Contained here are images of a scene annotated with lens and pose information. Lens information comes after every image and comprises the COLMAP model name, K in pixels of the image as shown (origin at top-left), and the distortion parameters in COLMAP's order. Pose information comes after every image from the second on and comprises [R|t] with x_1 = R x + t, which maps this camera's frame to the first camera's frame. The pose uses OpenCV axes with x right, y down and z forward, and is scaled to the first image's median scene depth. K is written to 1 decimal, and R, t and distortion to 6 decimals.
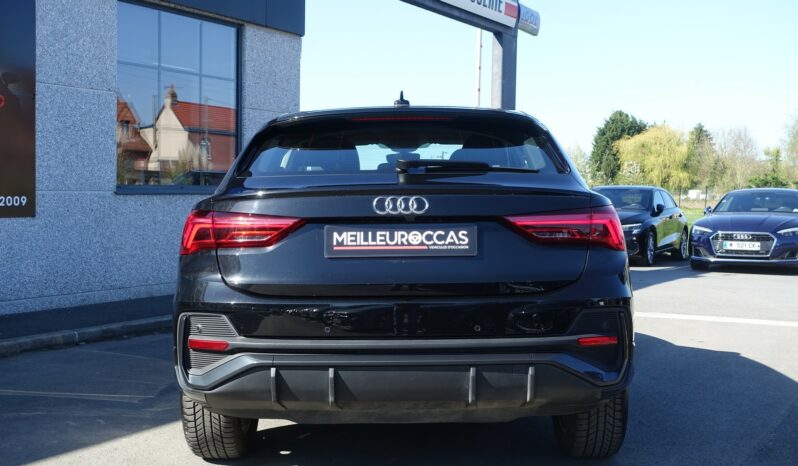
lens RADIAL K [[900.4, 0, 409.5], [0, 900.4, 234.3], [0, 0, 1]] dist [-0.009422, -0.451044]
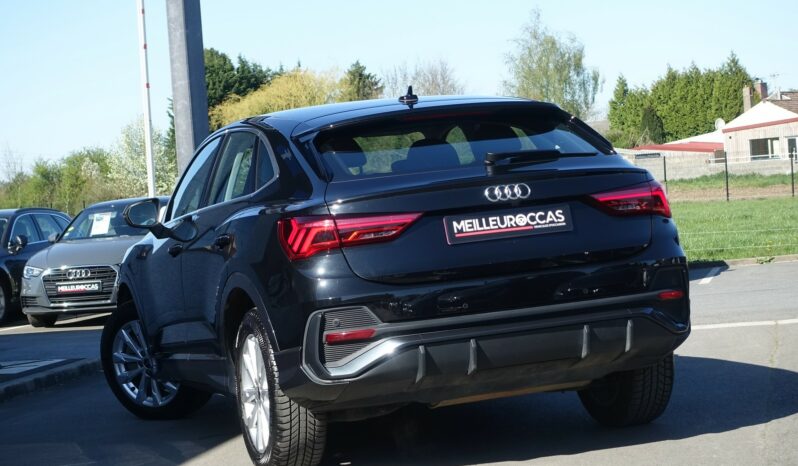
lens RADIAL K [[1658.0, 0, 399.0], [0, 1658.0, 233.0], [0, 0, 1]] dist [-0.033623, -0.017935]
pose [[0.947535, -0.092555, 0.305958, -0.781923], [0.102485, 0.994597, -0.016516, 0.039142], [-0.302777, 0.047005, 0.951902, -0.946329]]
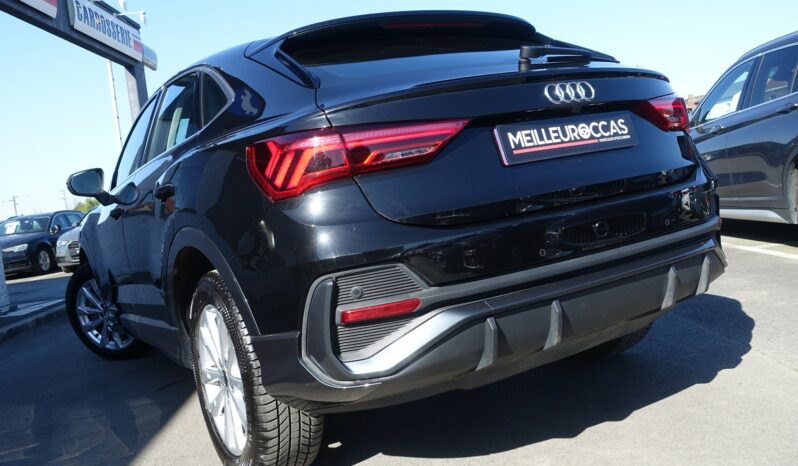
lens RADIAL K [[670.4, 0, 399.0], [0, 670.4, 233.0], [0, 0, 1]] dist [-0.003604, -0.004302]
pose [[0.849336, -0.157334, 0.503859, -0.471719], [0.157851, 0.986570, 0.041981, 0.044265], [-0.503697, 0.043878, 0.862765, 0.549472]]
